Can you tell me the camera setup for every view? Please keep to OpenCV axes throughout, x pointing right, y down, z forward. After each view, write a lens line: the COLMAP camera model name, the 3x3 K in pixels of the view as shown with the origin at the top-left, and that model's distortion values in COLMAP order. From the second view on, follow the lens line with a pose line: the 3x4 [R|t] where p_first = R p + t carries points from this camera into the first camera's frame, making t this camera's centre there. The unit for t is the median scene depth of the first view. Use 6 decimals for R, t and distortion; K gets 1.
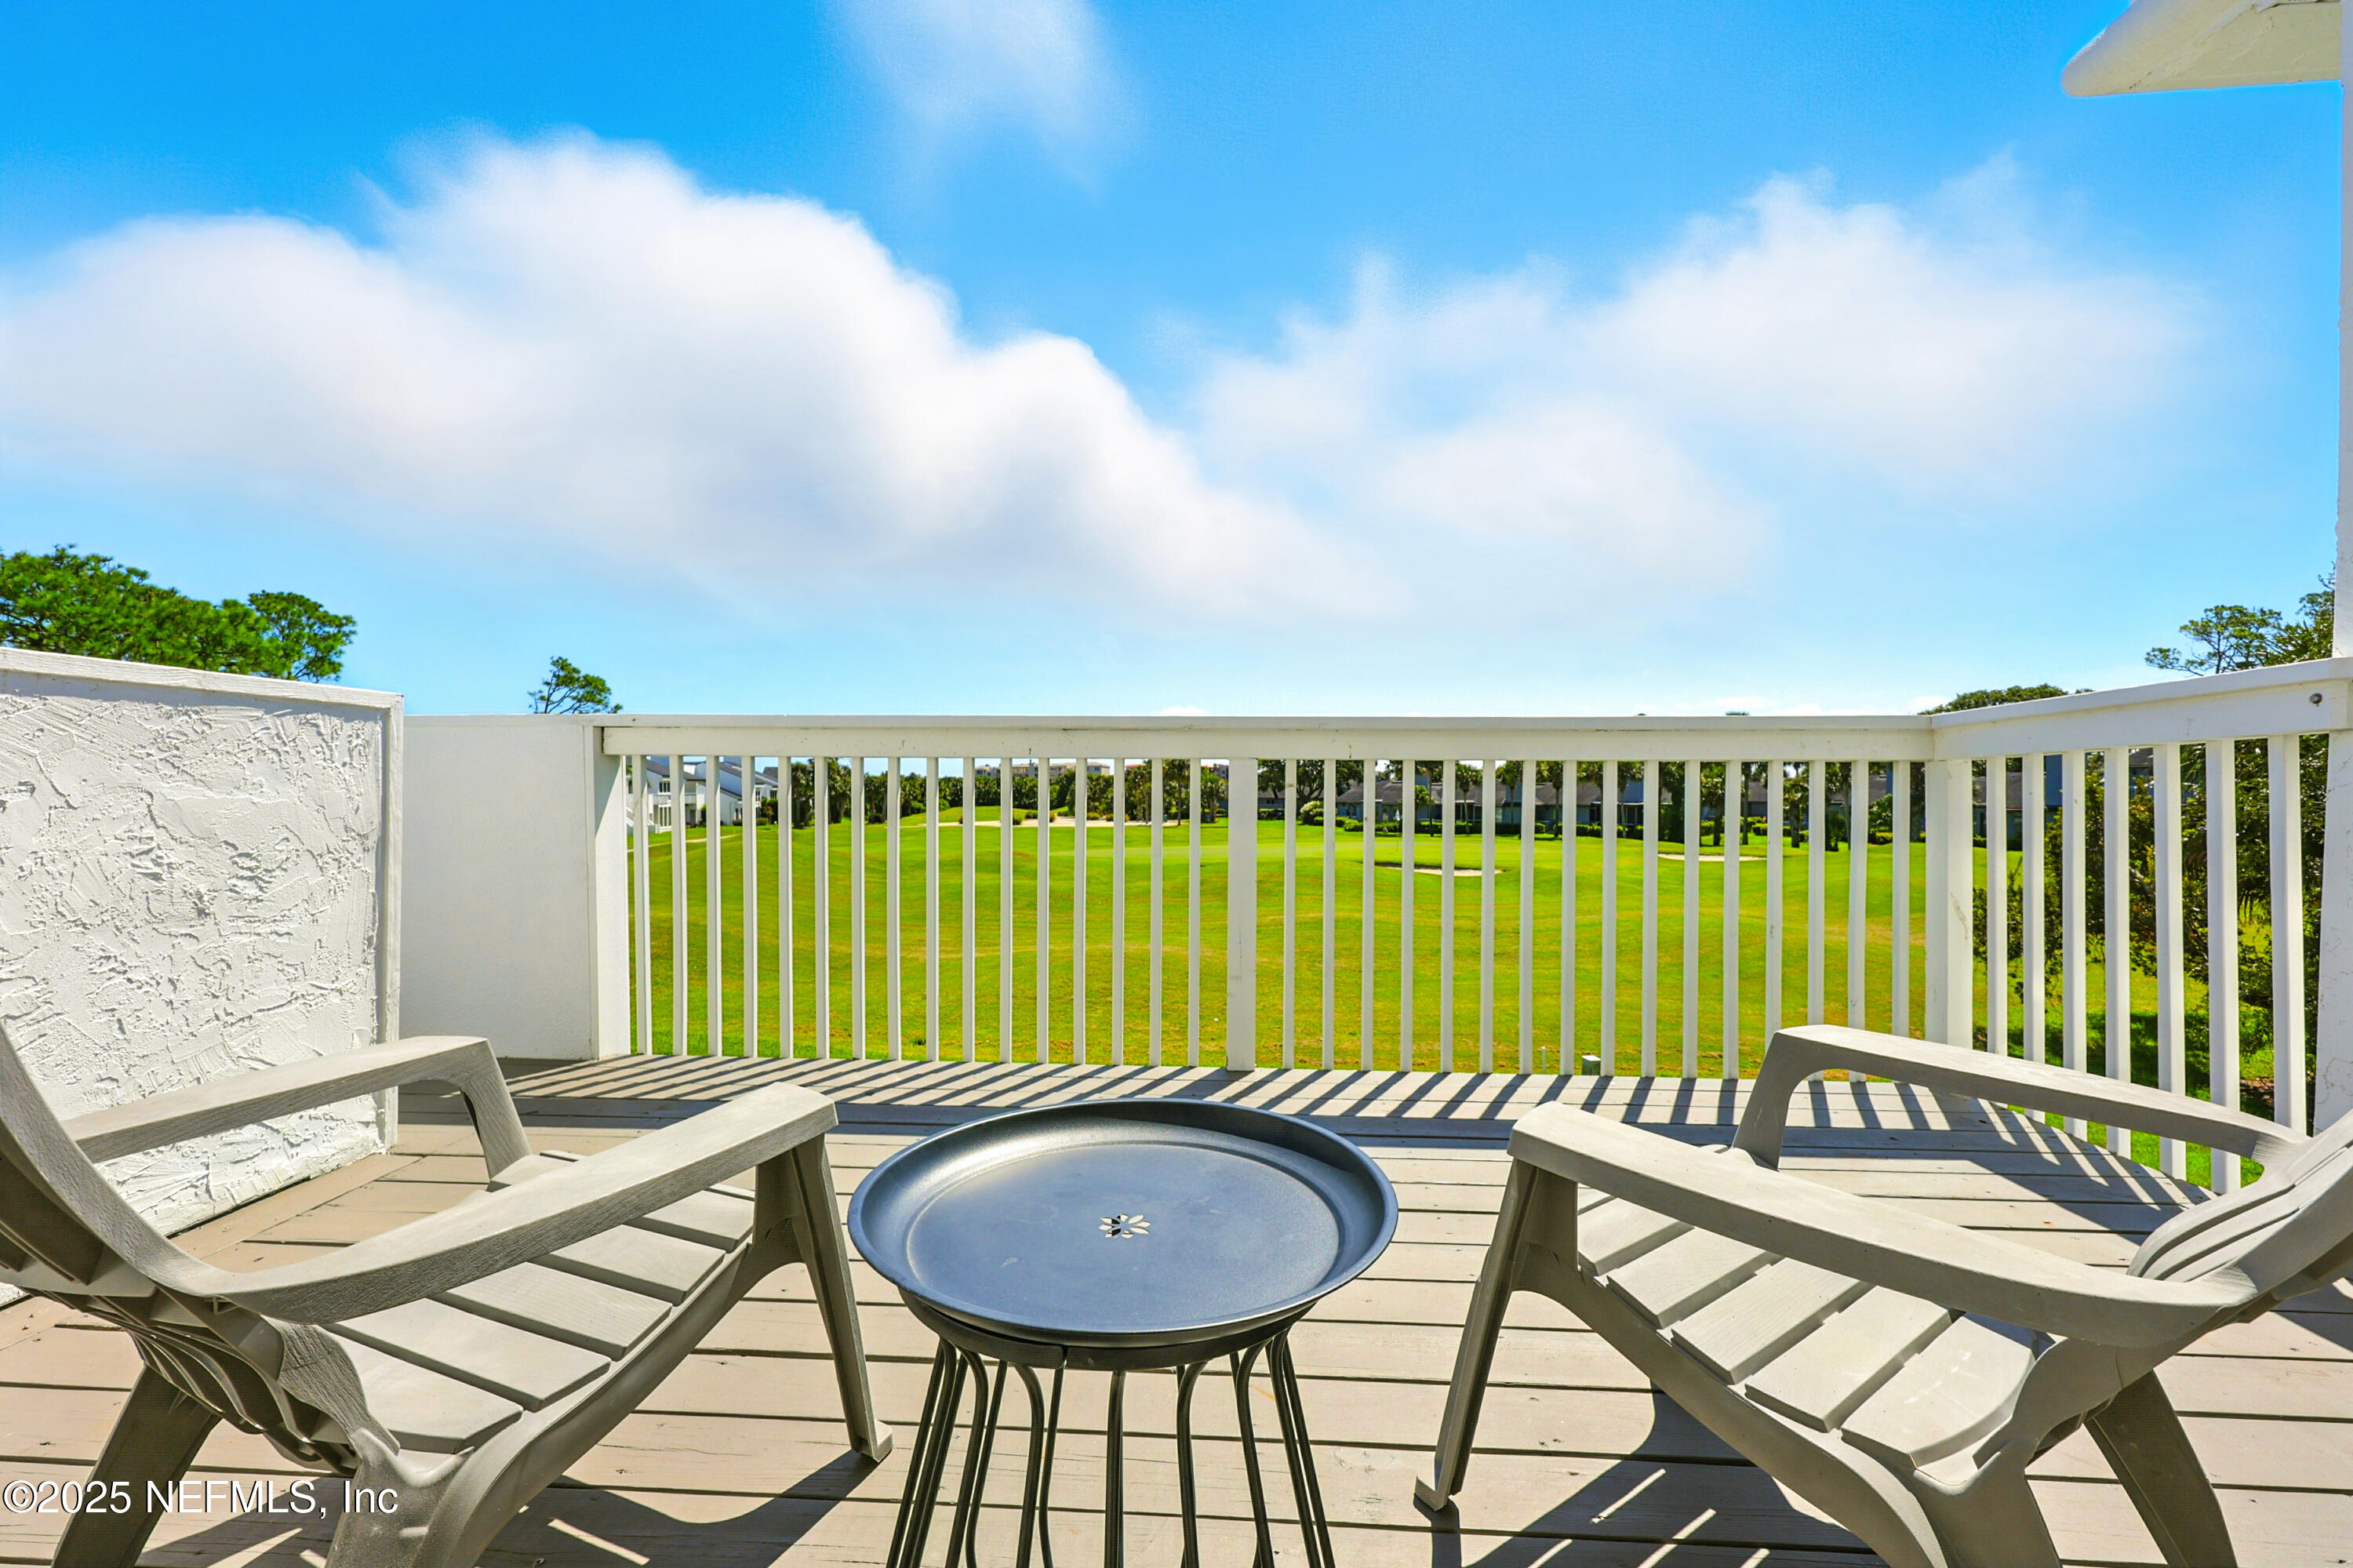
lens RADIAL K [[990.3, 0, 1151.9], [0, 990.3, 855.2], [0, 0, 1]] dist [0.014740, -0.006567]
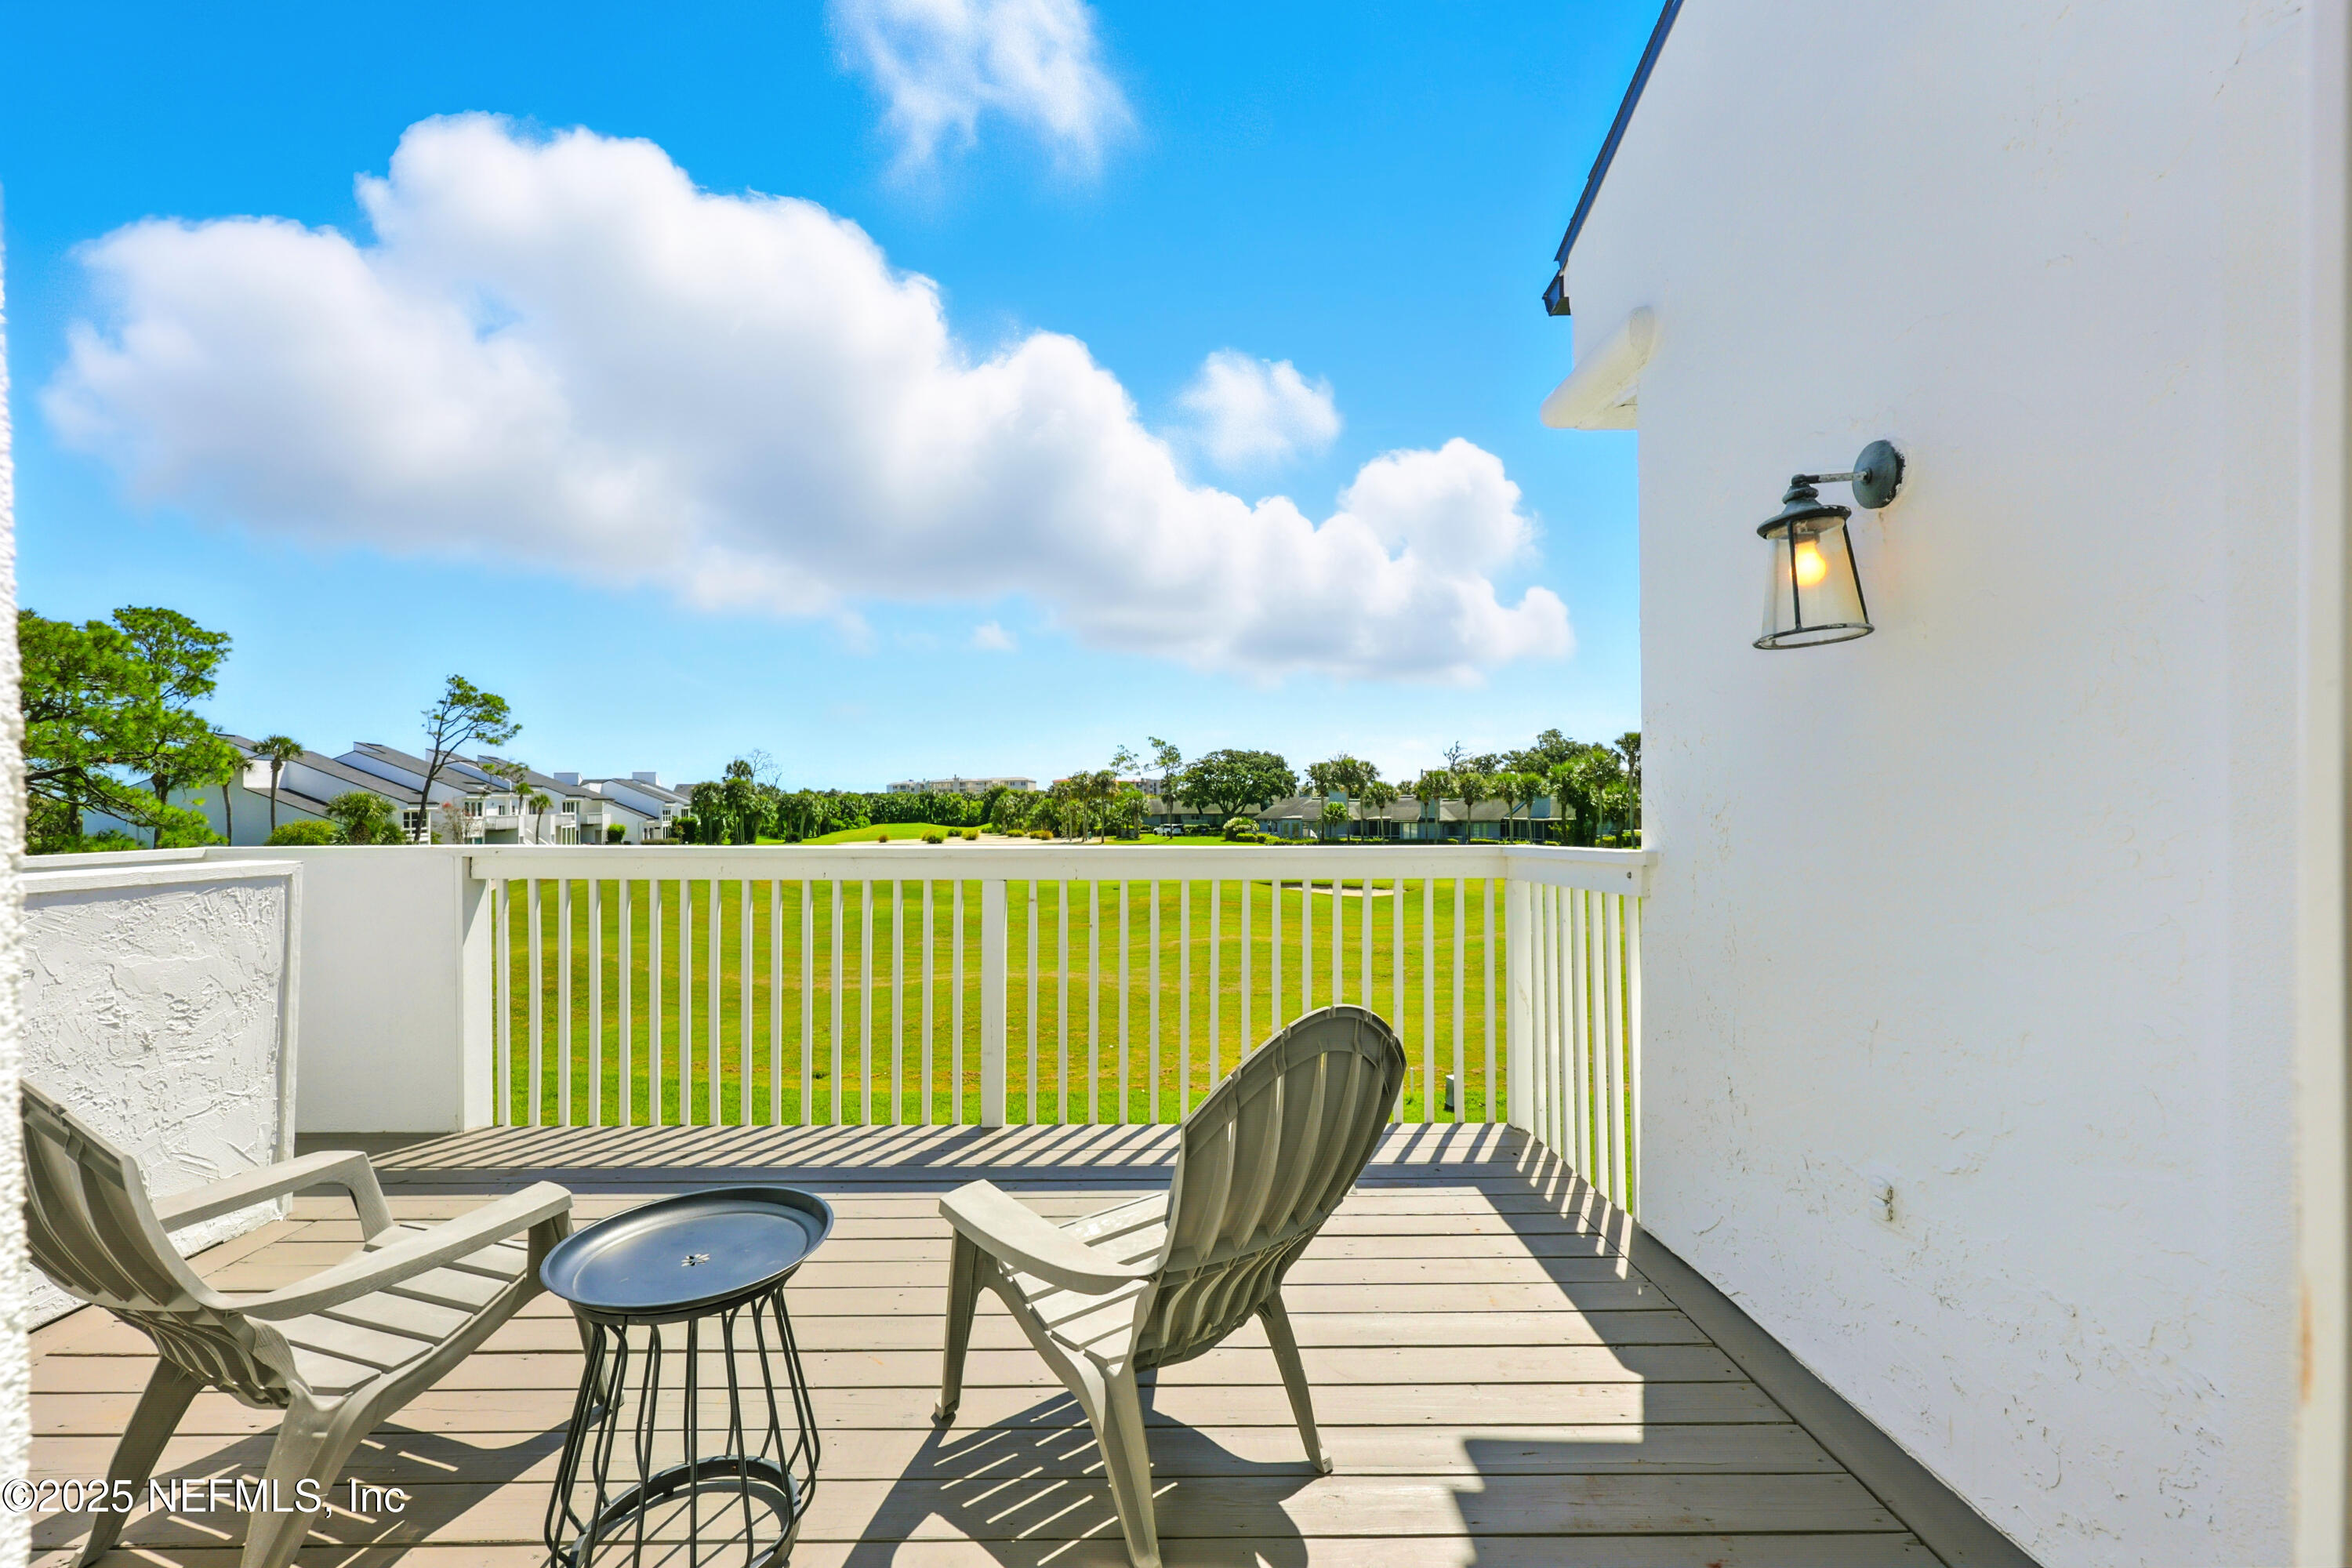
lens RADIAL K [[989.8, 0, 1151.4], [0, 989.8, 855.2], [0, 0, 1]] dist [0.014740, -0.006567]
pose [[0.997310, -0.004697, 0.073155, 0.241028], [0.005899, 0.999851, -0.016231, -0.132672], [-0.073068, 0.016619, 0.997188, -0.351588]]
